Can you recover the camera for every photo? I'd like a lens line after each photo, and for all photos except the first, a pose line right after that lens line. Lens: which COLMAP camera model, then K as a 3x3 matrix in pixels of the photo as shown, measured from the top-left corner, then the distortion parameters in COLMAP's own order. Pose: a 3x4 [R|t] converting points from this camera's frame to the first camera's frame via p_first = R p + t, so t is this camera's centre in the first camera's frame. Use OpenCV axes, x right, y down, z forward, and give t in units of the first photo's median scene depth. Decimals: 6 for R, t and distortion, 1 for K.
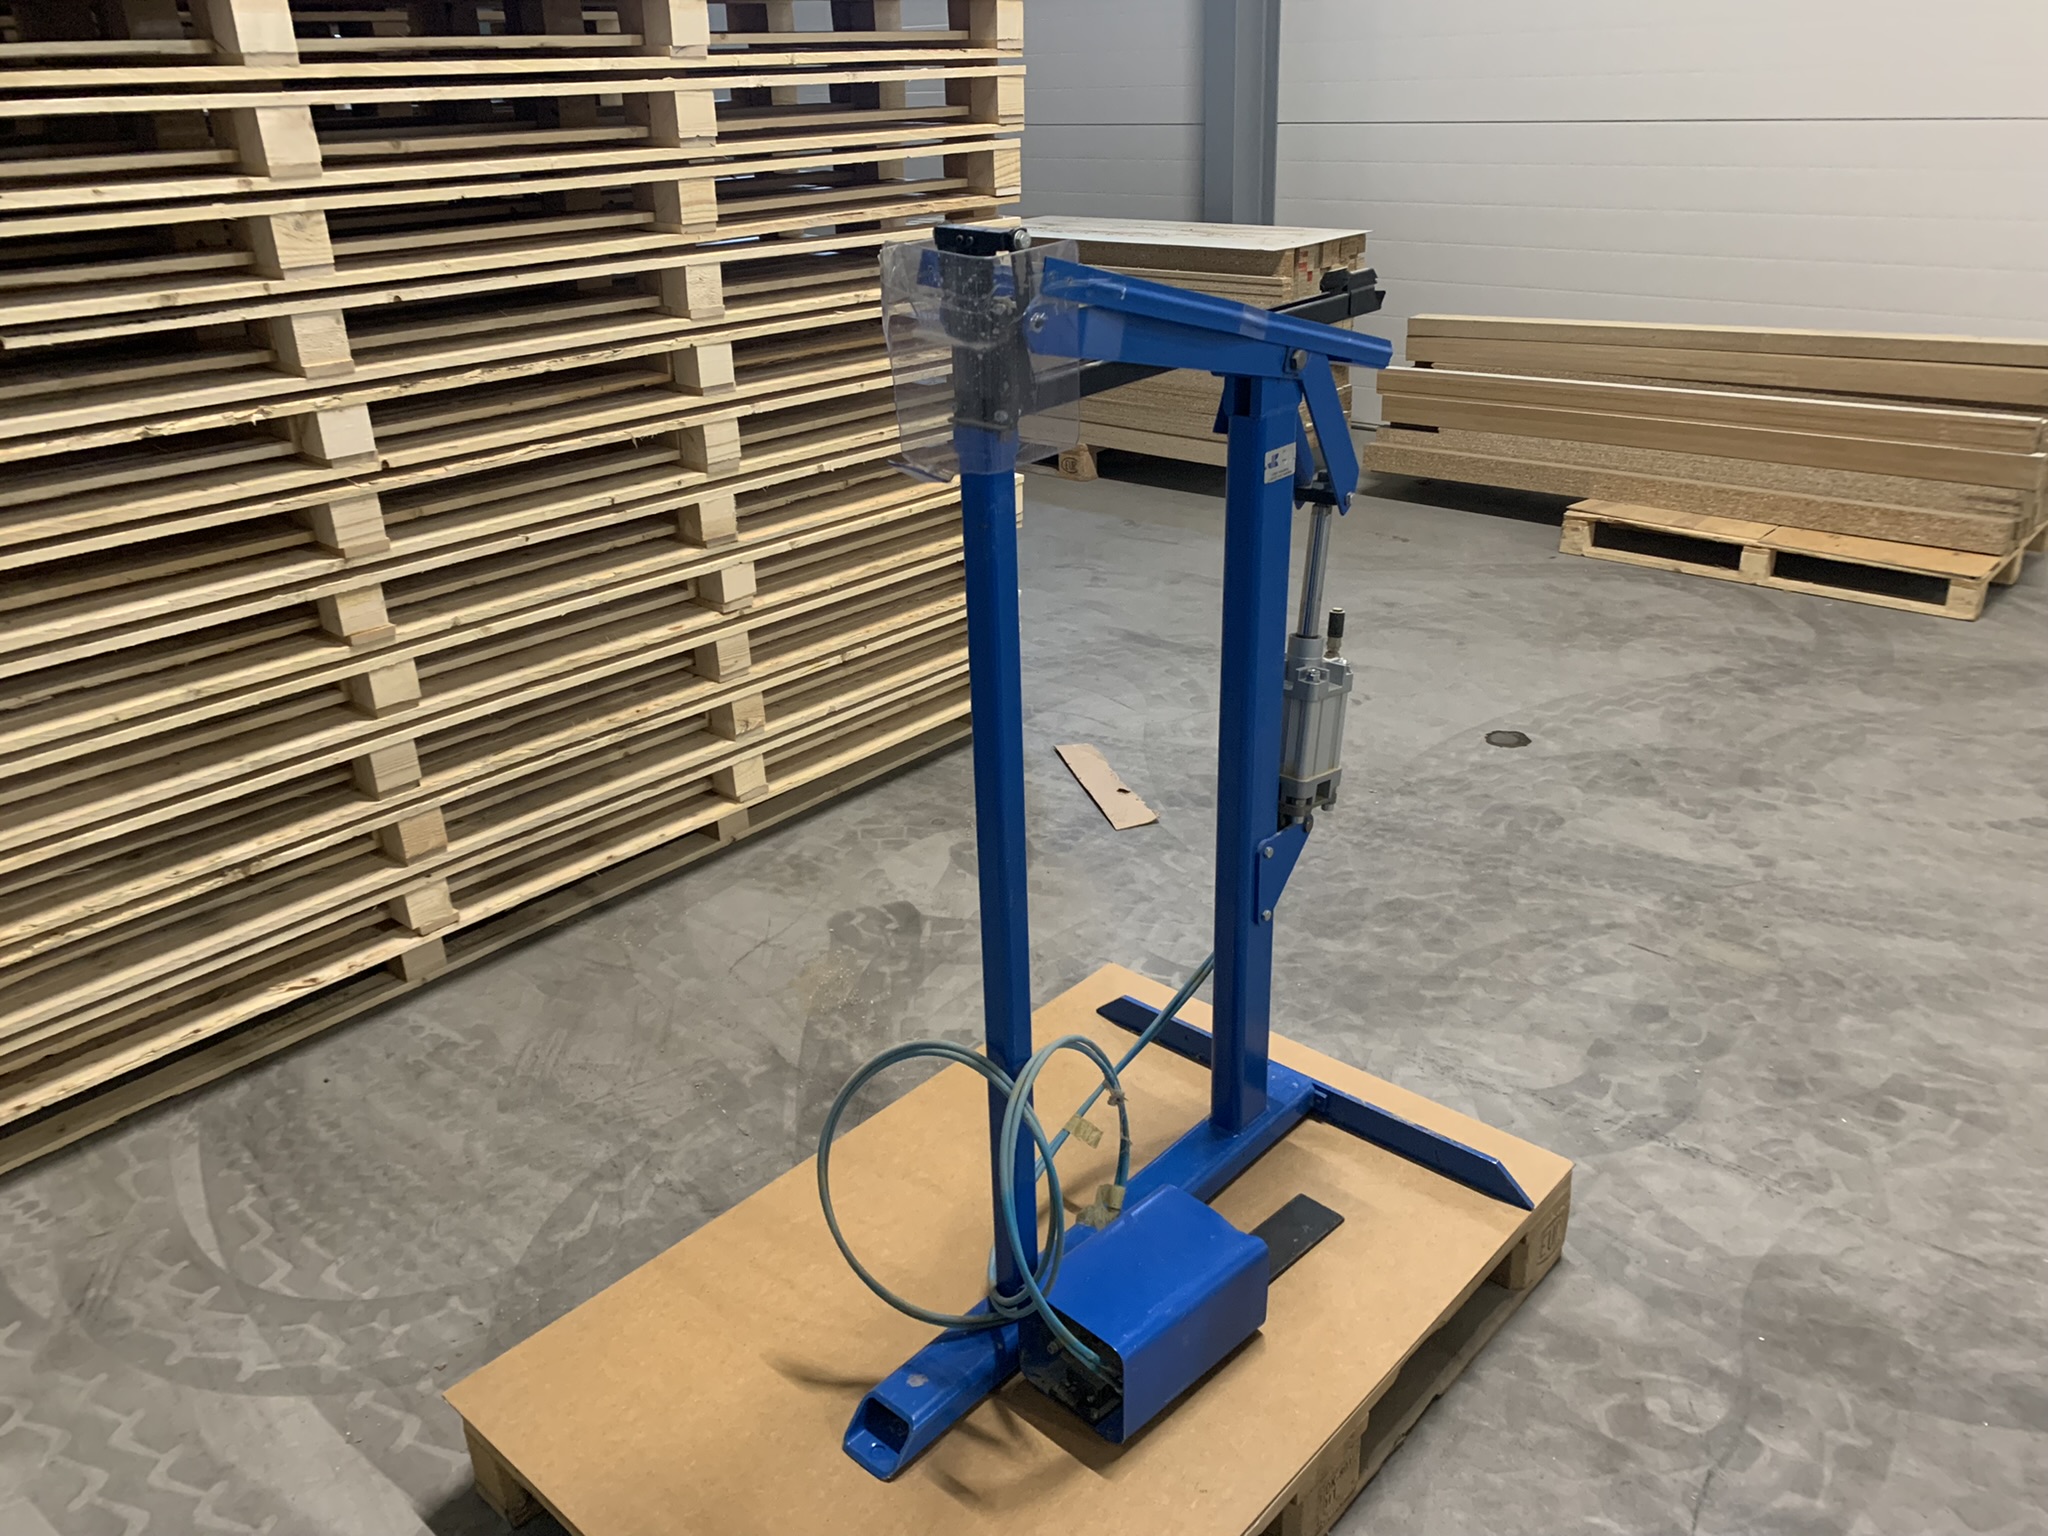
lens RADIAL K [[1570.7, 0, 1037.7], [0, 1570.7, 772.0], [0, 0, 1]] dist [0.026381, -0.020969]
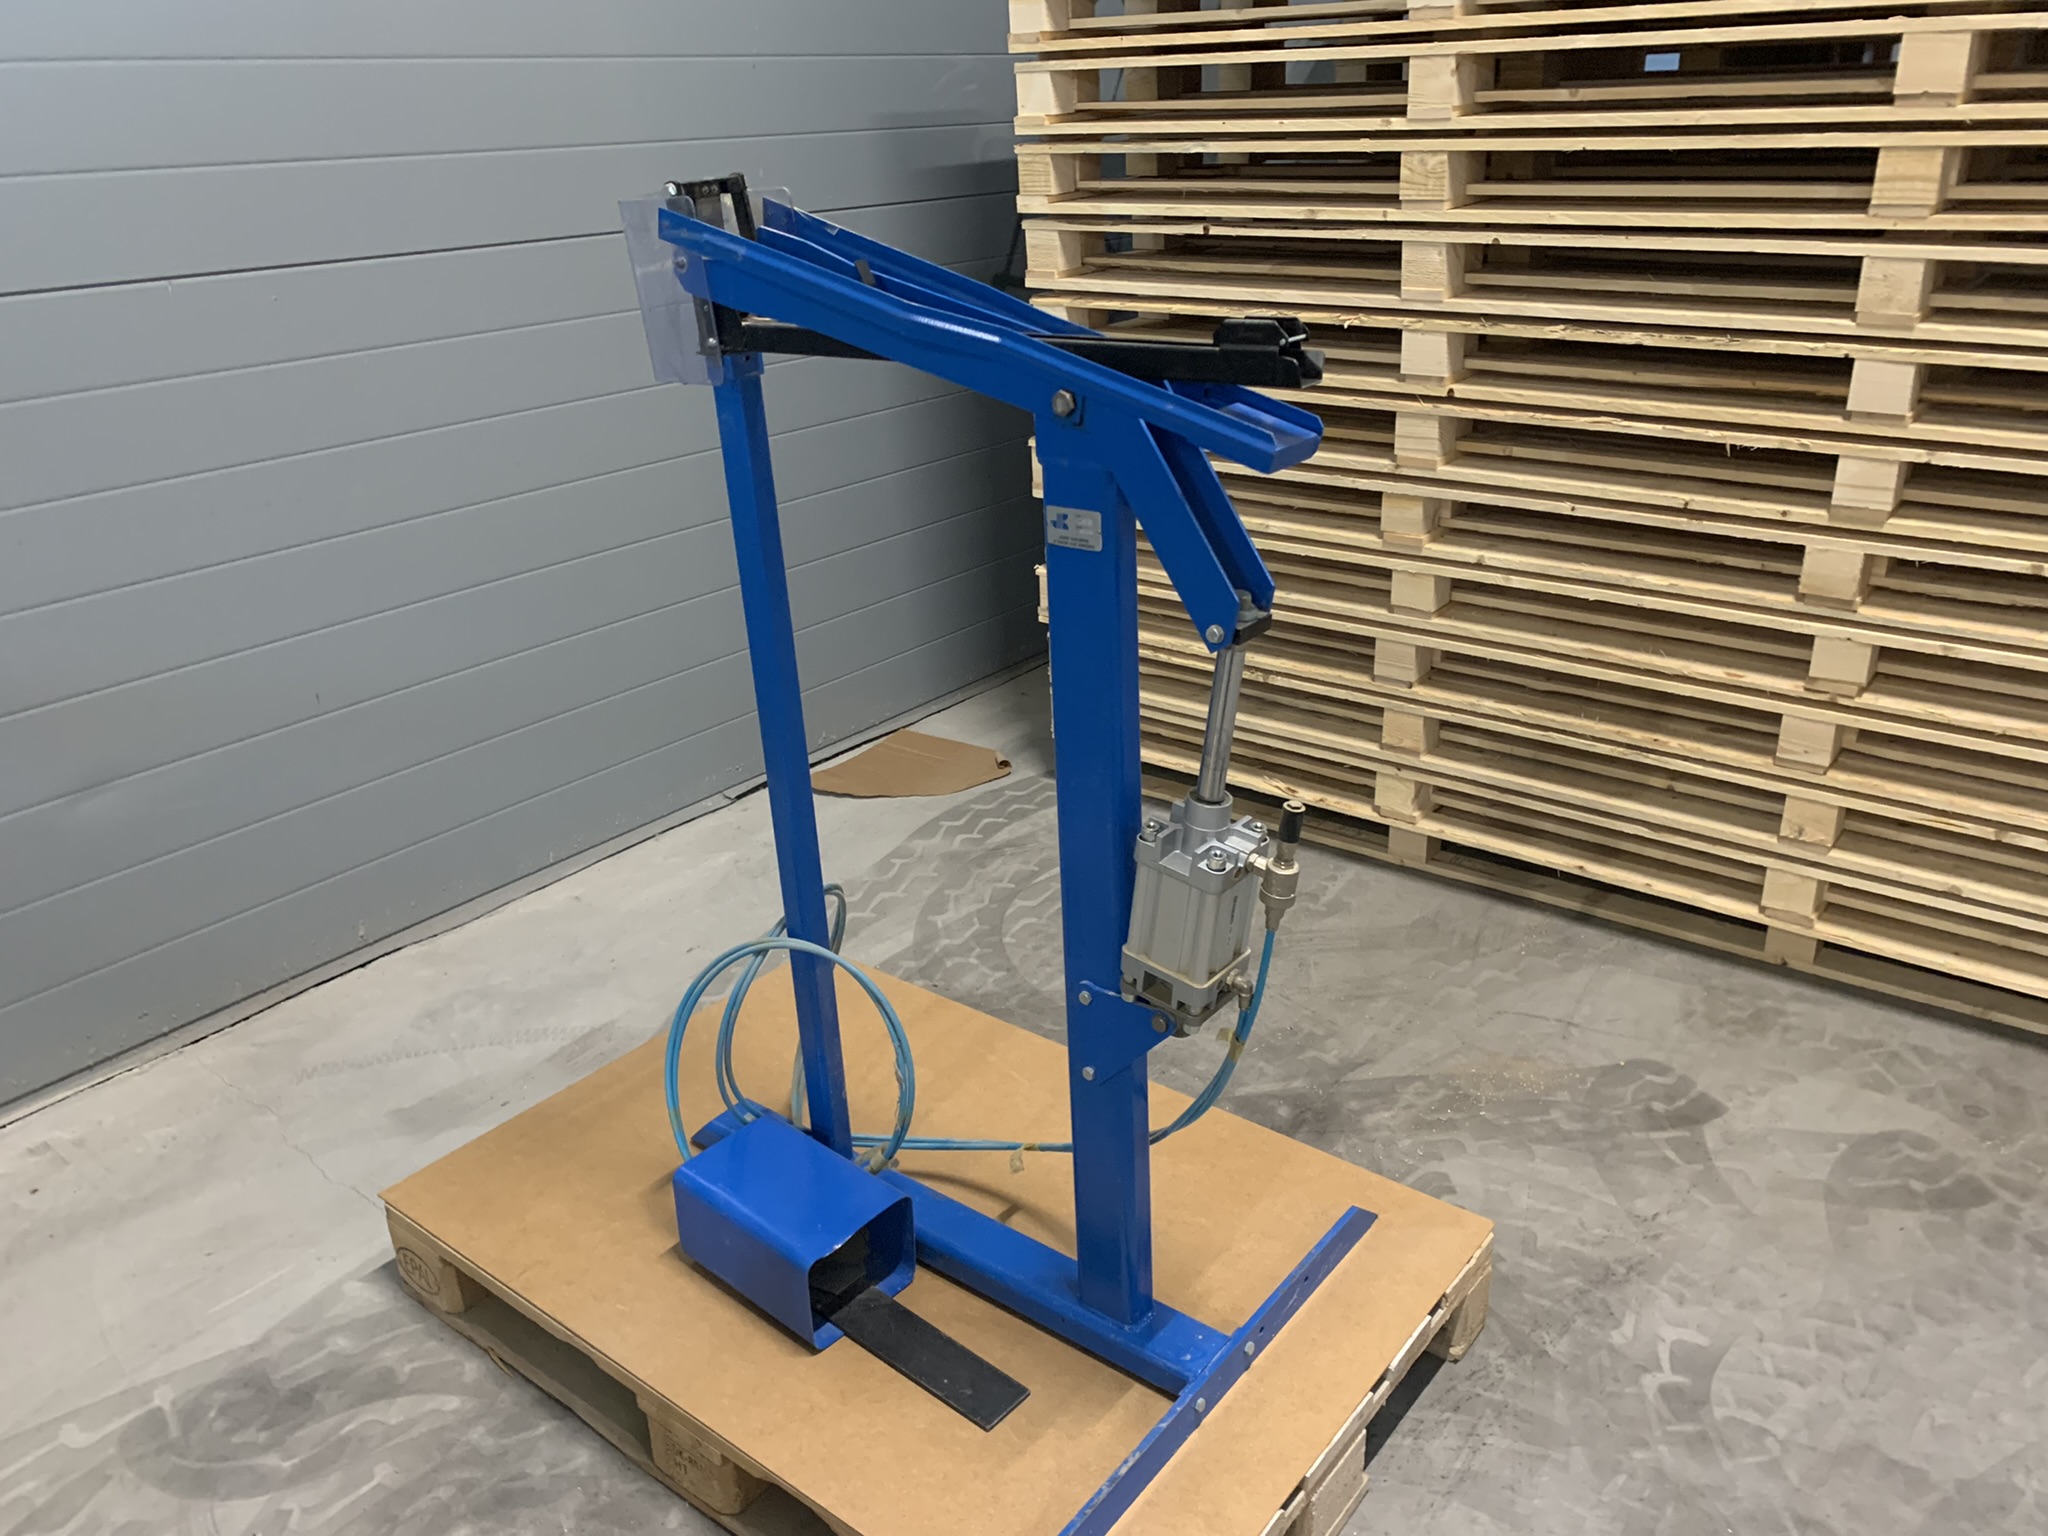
lens RADIAL K [[1570.7, 0, 1037.4], [0, 1570.7, 769.0], [0, 0, 1]] dist [0.026381, -0.020969]
pose [[0.064728, 0.418989, -0.905681, 0.568003], [-0.380025, 0.849546, 0.365859, -0.230518], [0.922709, 0.320500, 0.214216, 0.520076]]
